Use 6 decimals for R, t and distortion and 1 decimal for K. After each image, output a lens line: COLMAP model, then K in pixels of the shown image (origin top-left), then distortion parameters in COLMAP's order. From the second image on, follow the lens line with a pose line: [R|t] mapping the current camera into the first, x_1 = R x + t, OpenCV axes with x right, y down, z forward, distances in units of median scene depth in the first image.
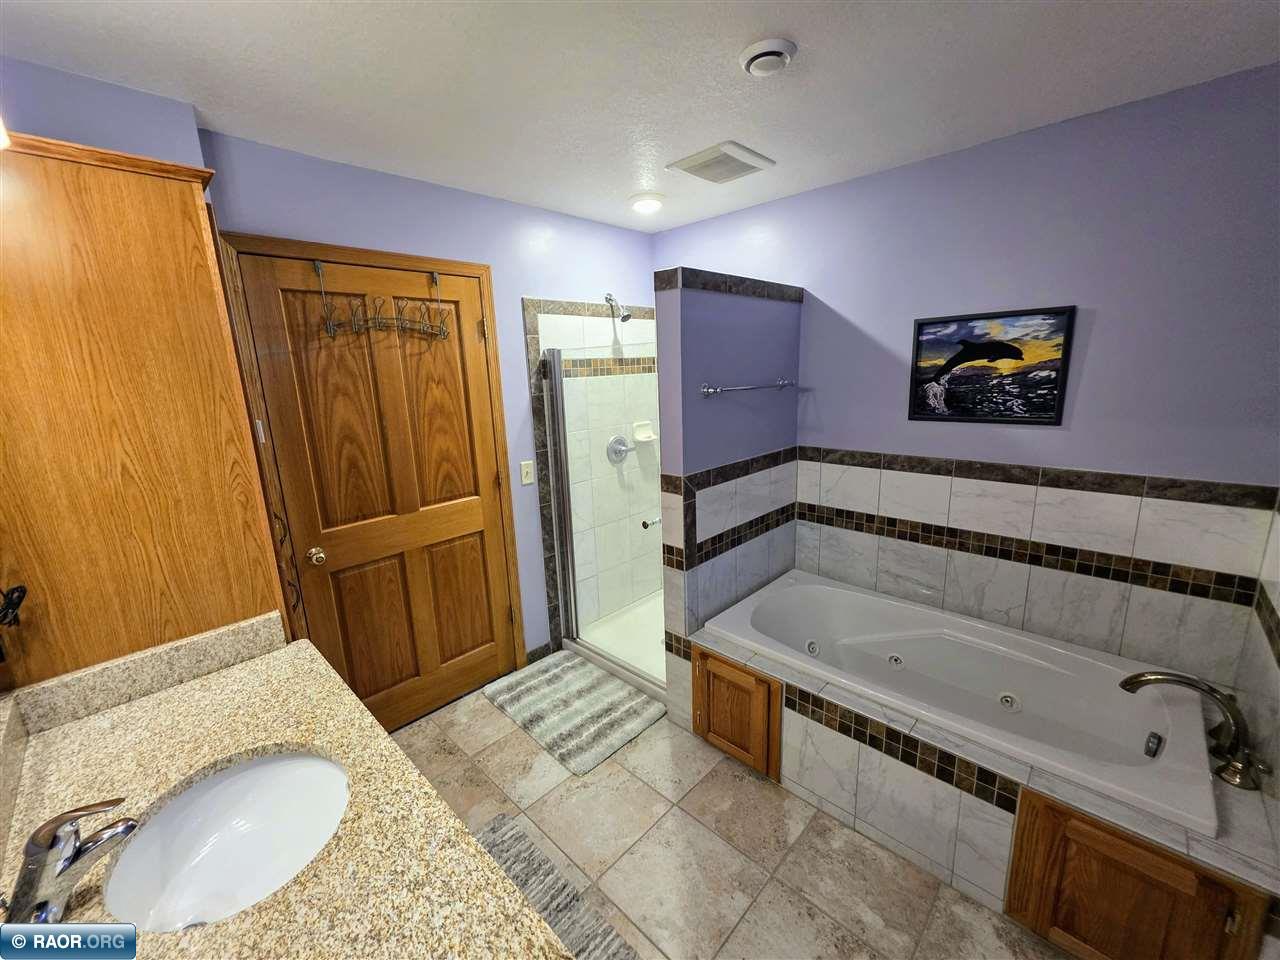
lens RADIAL K [[510.6, 0, 639.3], [0, 510.6, 475.5], [0, 0, 1]] dist [0.000927, -0.000169]
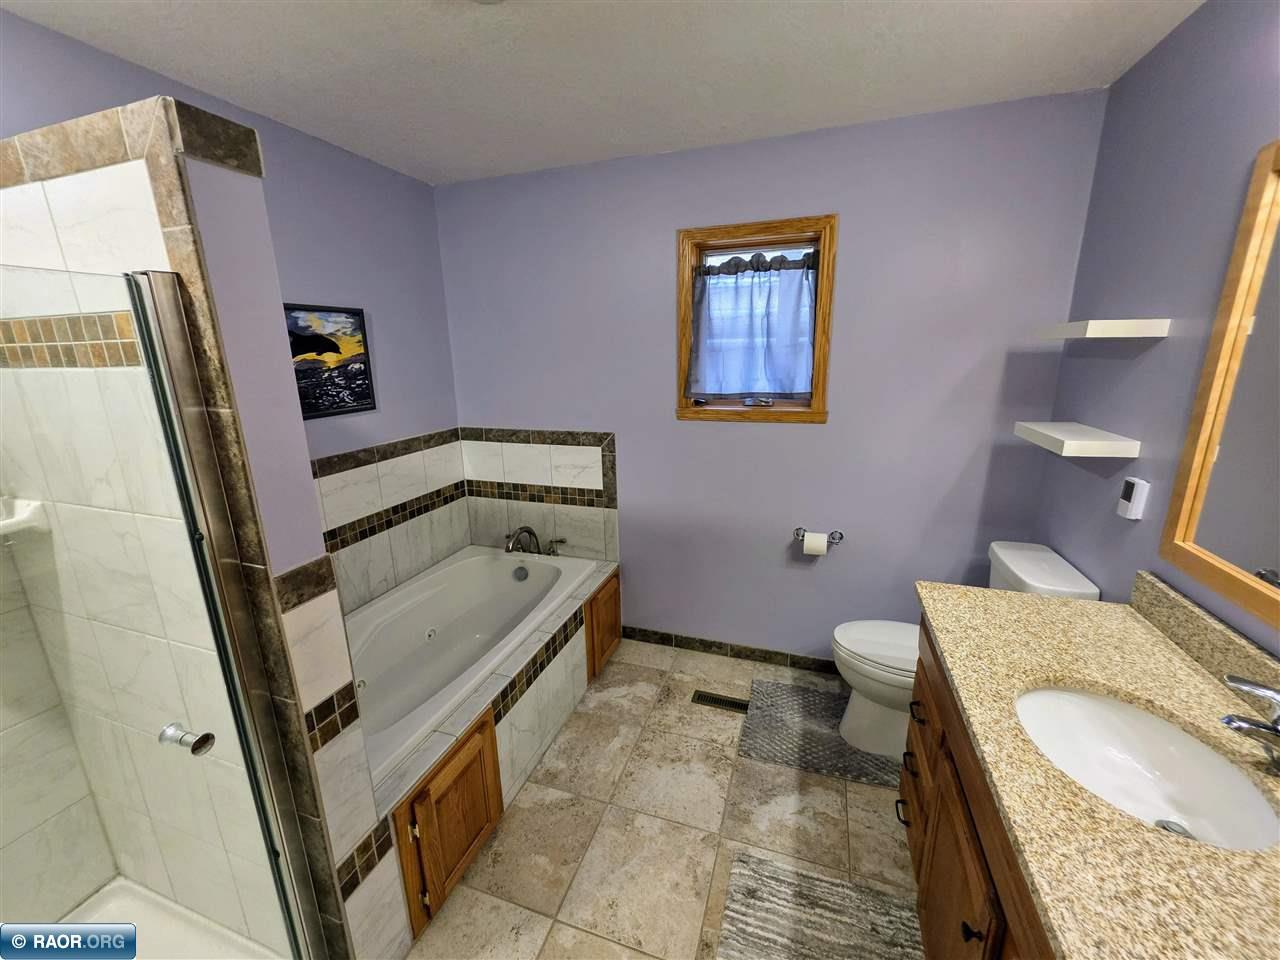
lens RADIAL K [[510.6, 0, 639.3], [0, 510.6, 475.5], [0, 0, 1]] dist [0.000927, -0.000169]
pose [[-0.419173, -0.177232, 0.890439, -0.529227], [0.222994, 0.930621, 0.290204, -0.161454], [-0.880095, 0.320208, -0.350570, 0.917828]]
